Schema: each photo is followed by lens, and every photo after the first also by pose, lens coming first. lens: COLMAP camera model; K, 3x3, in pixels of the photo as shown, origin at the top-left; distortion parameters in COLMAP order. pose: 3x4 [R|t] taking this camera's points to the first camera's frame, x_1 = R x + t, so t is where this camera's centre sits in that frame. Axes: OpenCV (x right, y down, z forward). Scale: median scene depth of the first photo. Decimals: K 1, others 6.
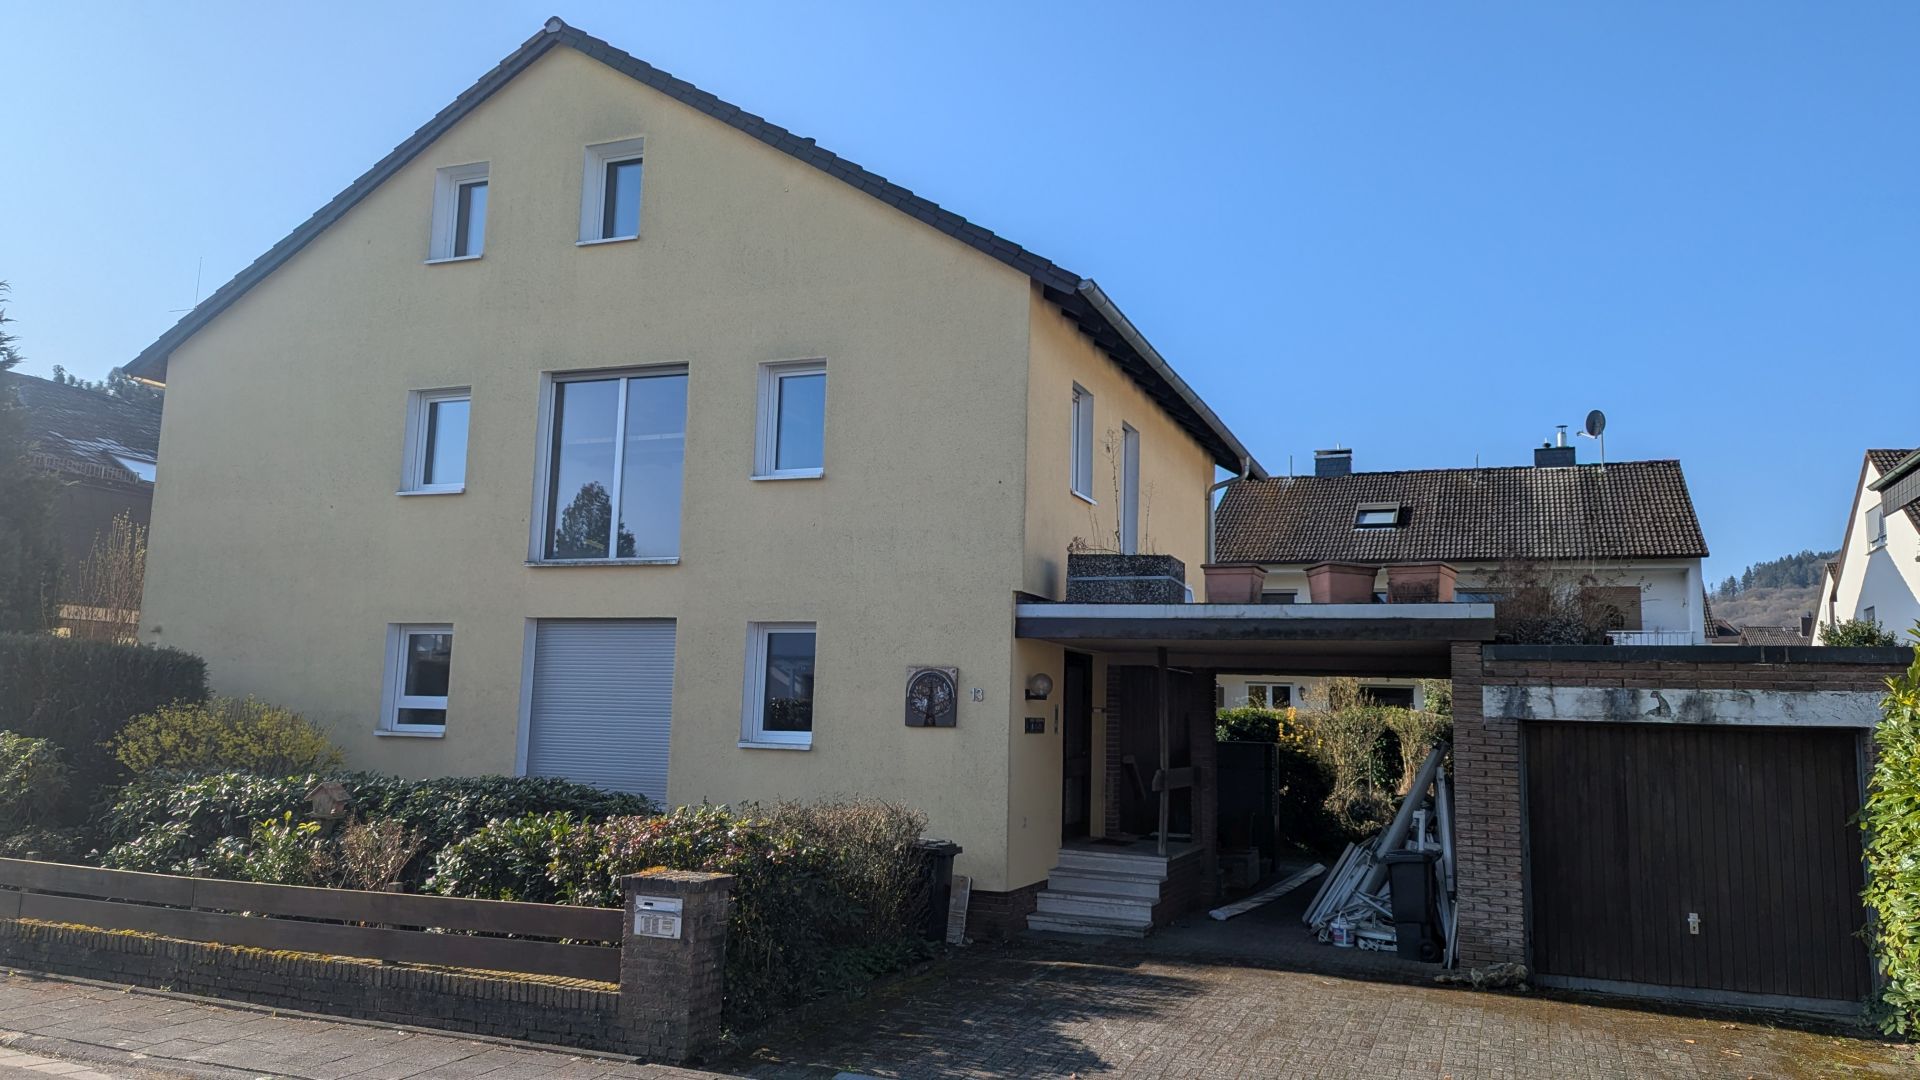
lens RADIAL K [[1350.6, 0, 973.9], [0, 1350.6, 532.5], [0, 0, 1]] dist [0.054971, -0.040091]
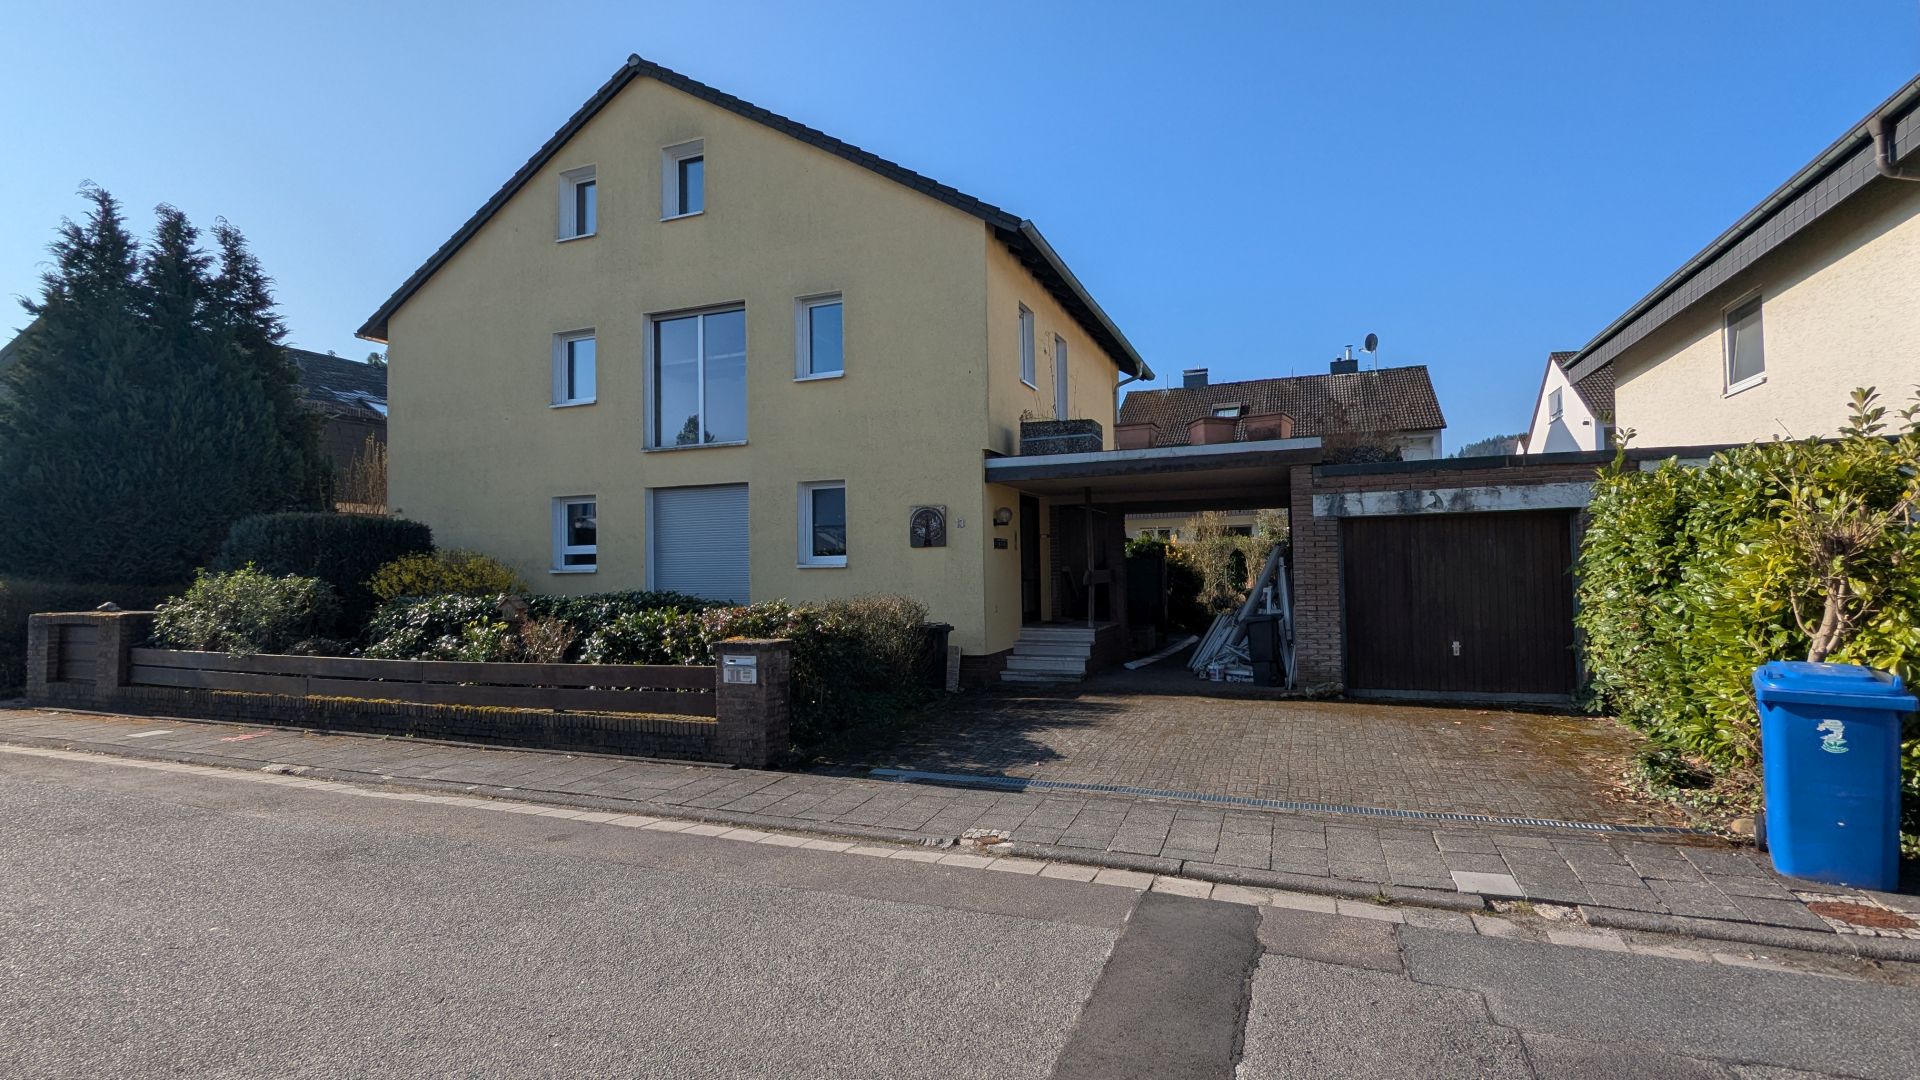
lens RADIAL K [[892.6, 0, 963.4], [0, 892.6, 536.7], [0, 0, 1]] dist [-0.000006, 0.001126]
pose [[0.999024, -0.043890, 0.004926, 0.000759], [0.043195, 0.994224, 0.098248, 0.041933], [-0.009210, -0.097940, 0.995150, 0.057811]]
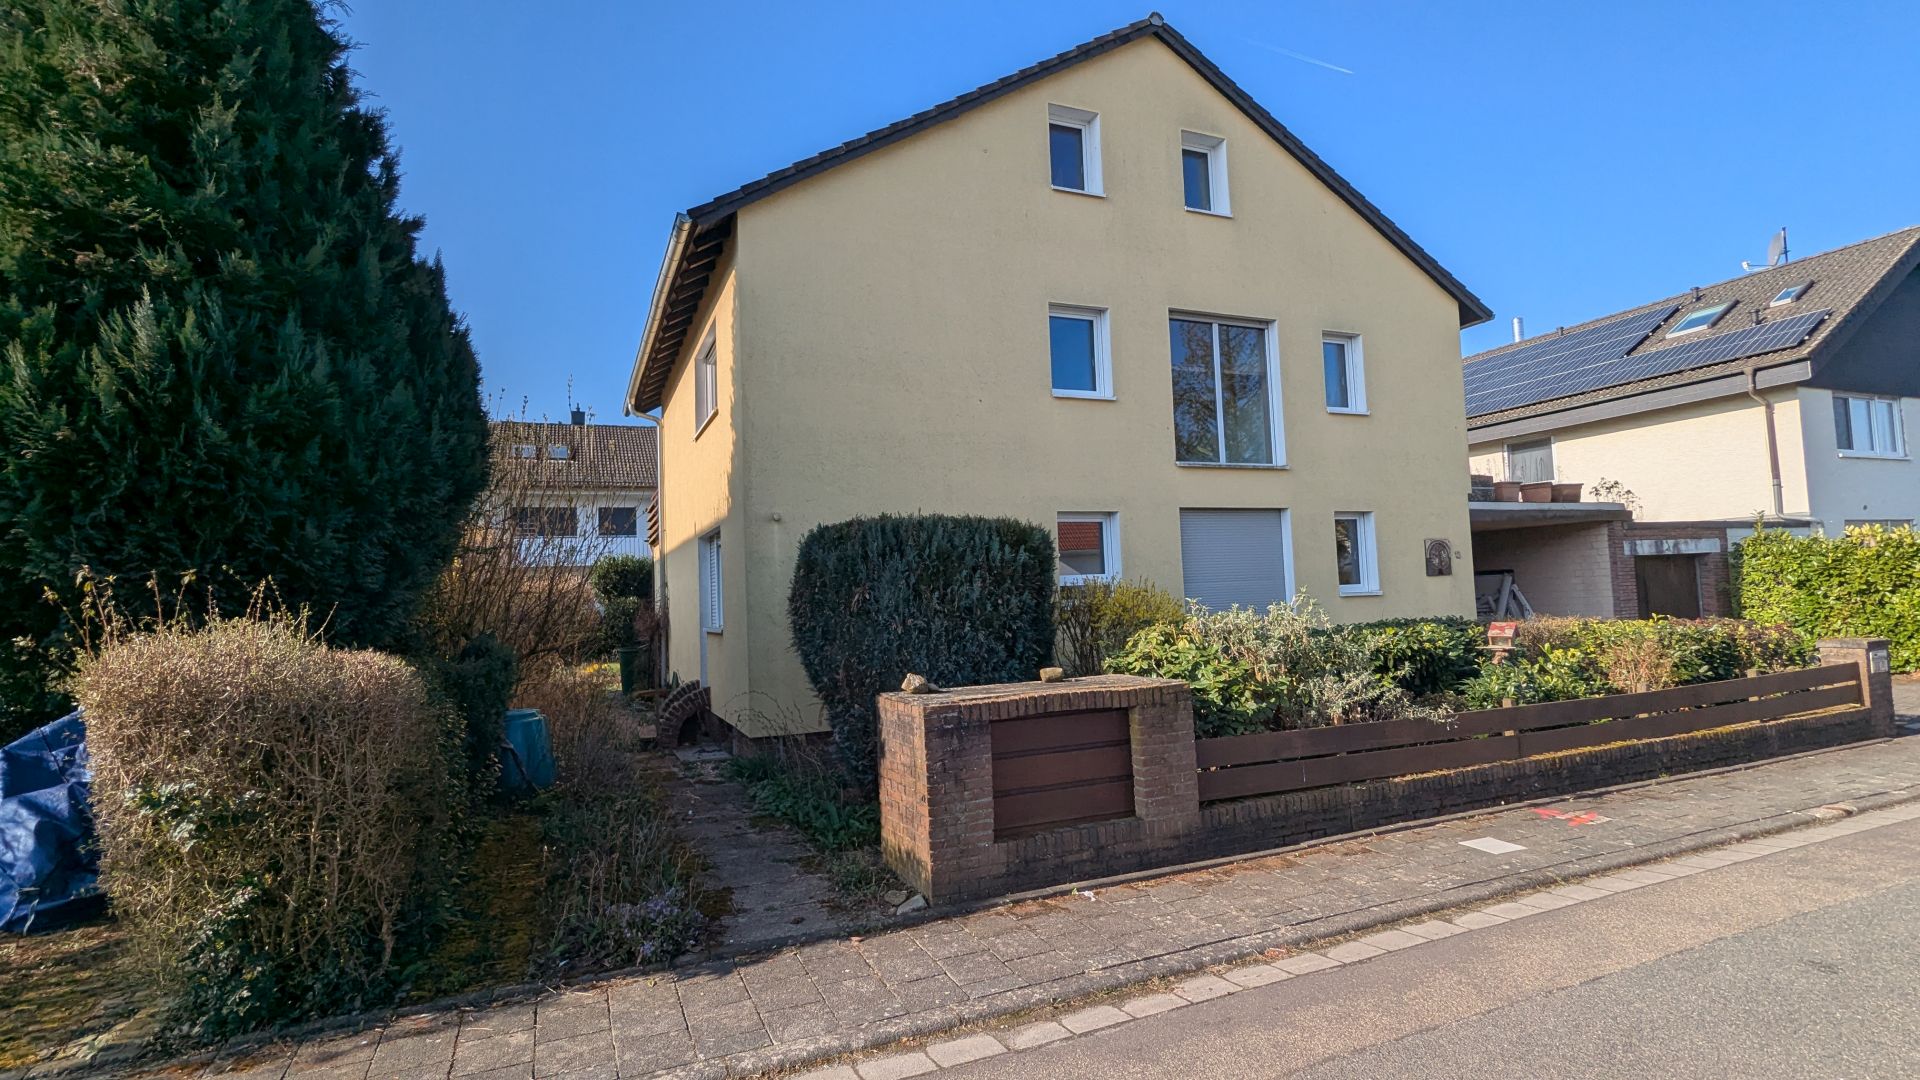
lens RADIAL K [[892.6, 0, 961.4], [0, 892.6, 534.5], [0, 0, 1]] dist [-0.000006, 0.001126]
pose [[0.685169, -0.003746, 0.728375, -1.236580], [-0.036392, 0.998562, 0.039369, 0.073239], [-0.727475, -0.053482, 0.684047, 0.690259]]
